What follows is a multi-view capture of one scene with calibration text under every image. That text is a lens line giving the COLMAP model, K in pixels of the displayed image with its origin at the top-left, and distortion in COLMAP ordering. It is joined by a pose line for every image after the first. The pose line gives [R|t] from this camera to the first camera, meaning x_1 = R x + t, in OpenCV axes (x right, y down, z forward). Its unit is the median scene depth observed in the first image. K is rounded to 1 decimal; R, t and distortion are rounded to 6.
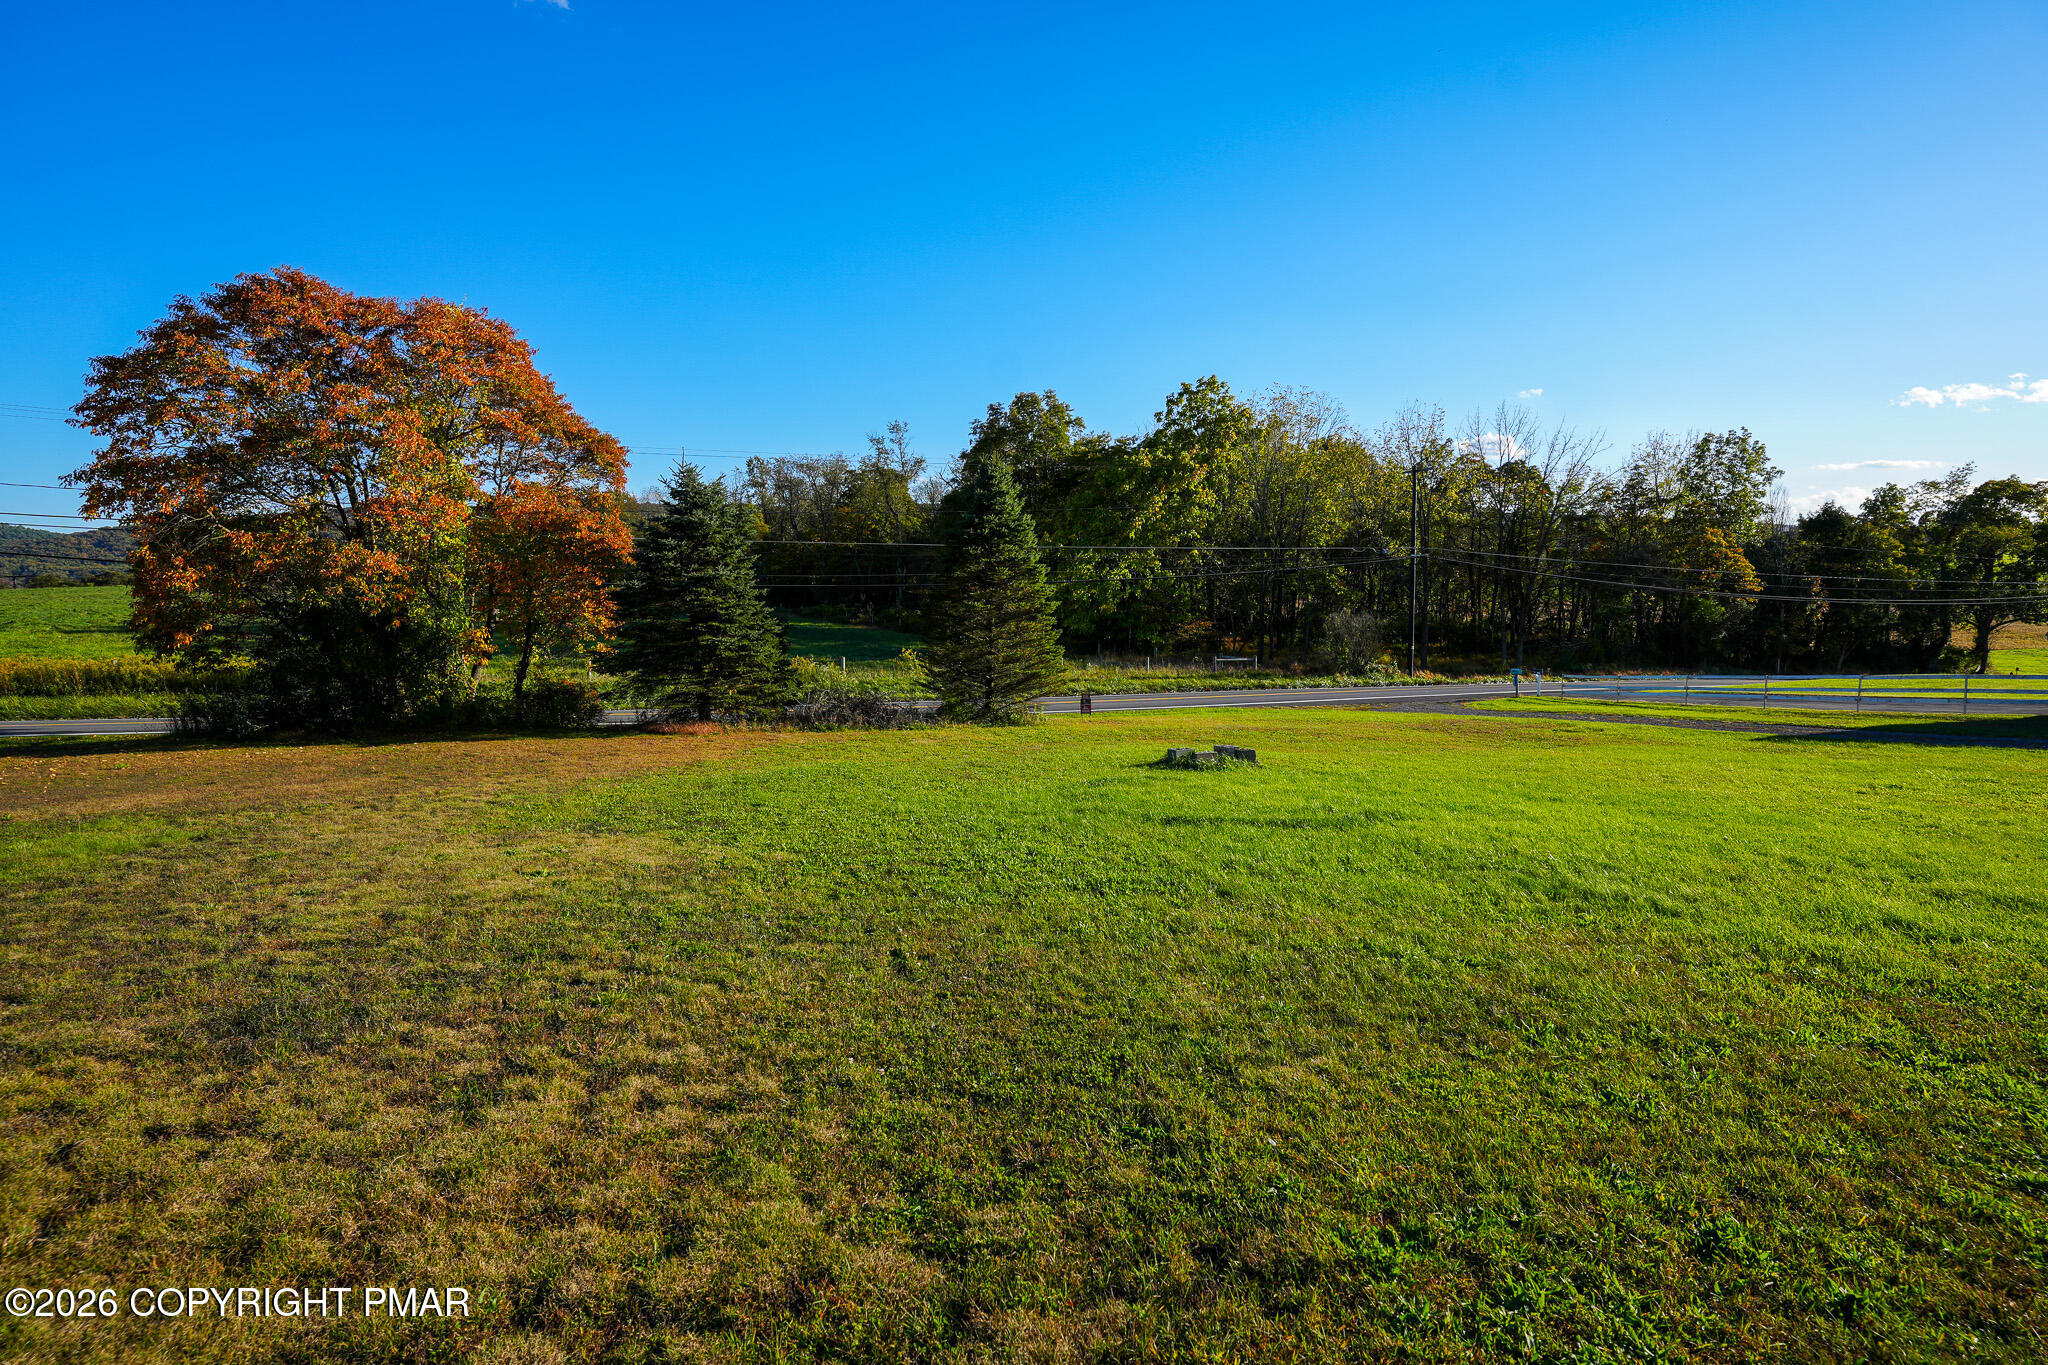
lens RADIAL K [[1002.1, 0, 1023.4], [0, 1002.1, 683.5], [0, 0, 1]] dist [-0.082553, 0.040215]
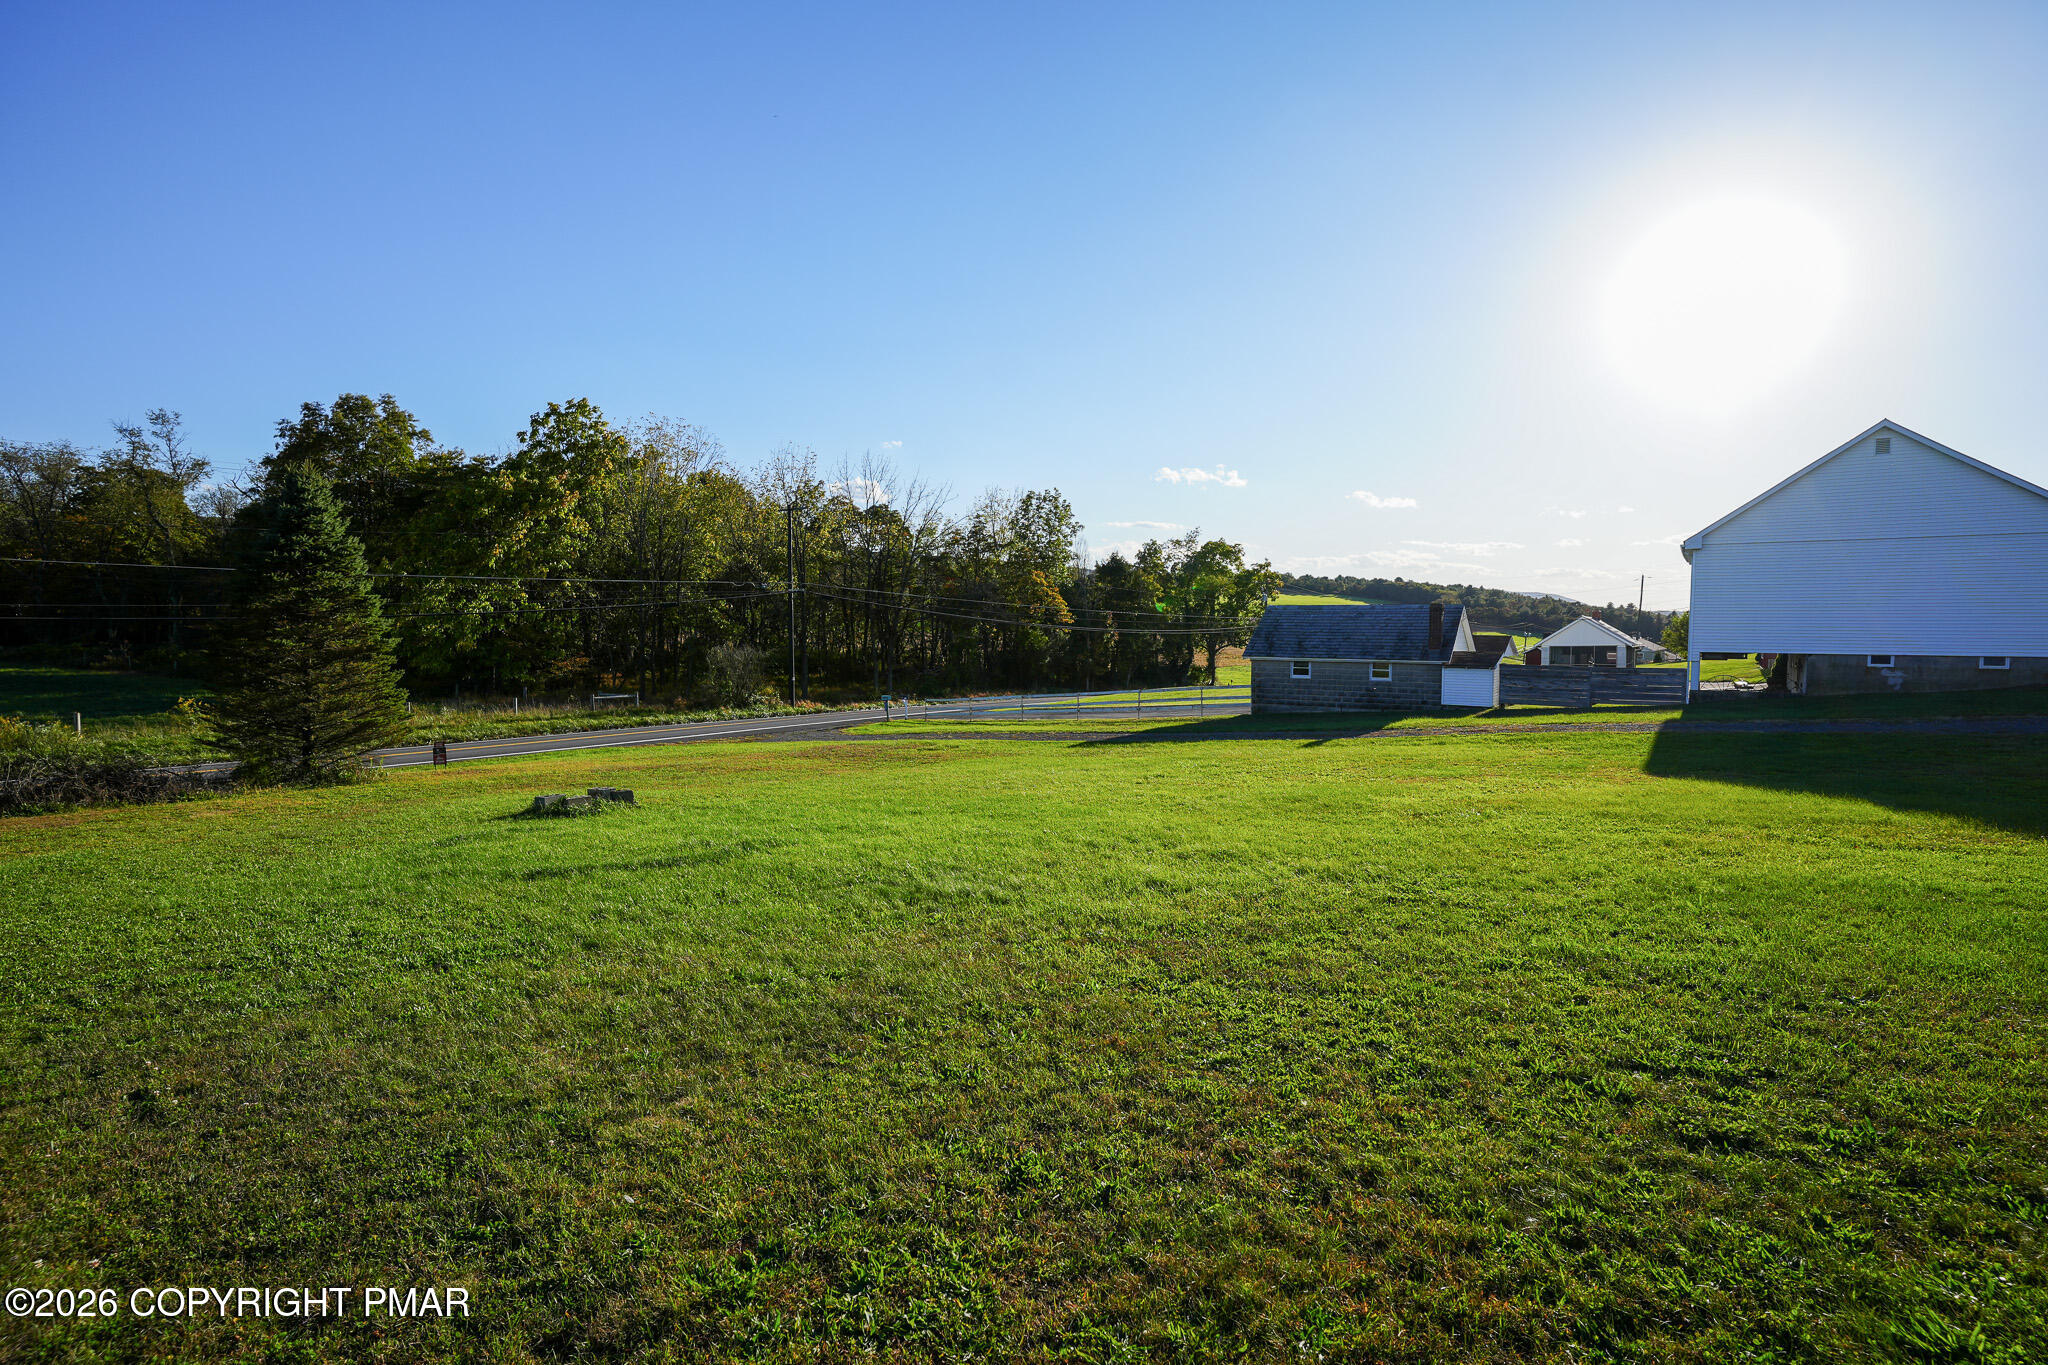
lens RADIAL K [[1001.9, 0, 1024.8], [0, 1001.9, 684.1], [0, 0, 1]] dist [-0.082917, 0.041537]
pose [[0.826060, -0.030778, 0.562742, 0.007268], [0.049306, 0.998626, -0.017759, 0.000004], [-0.561422, 0.042416, 0.826442, -0.003118]]
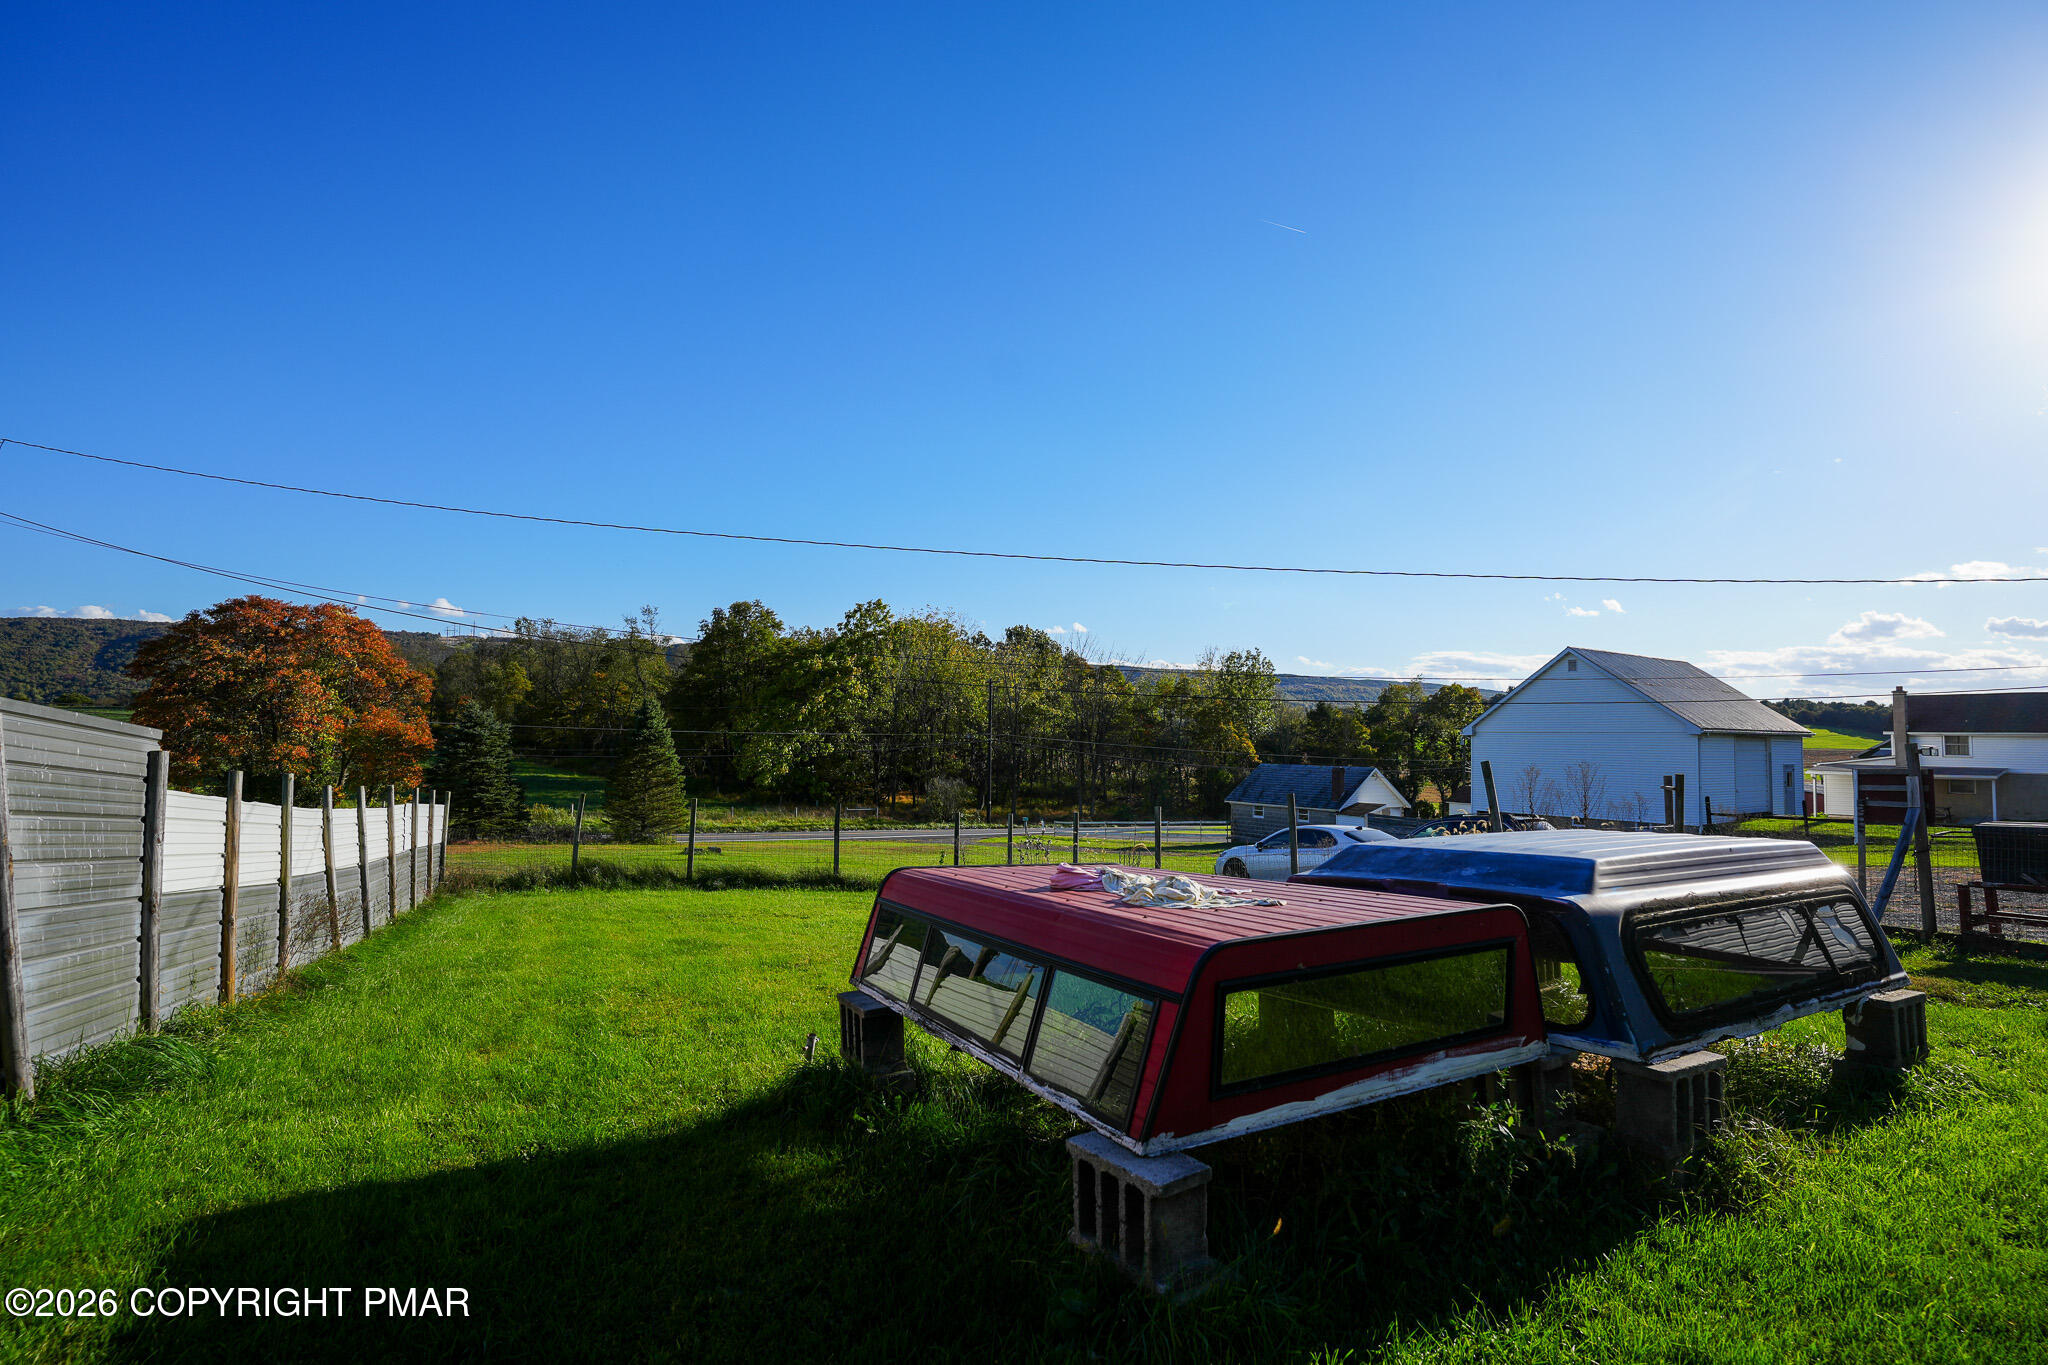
lens RADIAL K [[1007.6, 0, 1015.8], [0, 1007.6, 685.5], [0, 0, 1]] dist [-0.084670, 0.044016]
pose [[0.979354, 0.032766, 0.199482, 0.263487], [-0.003808, 0.989592, -0.143849, 0.012502], [-0.202119, 0.140120, 0.969285, -0.914952]]
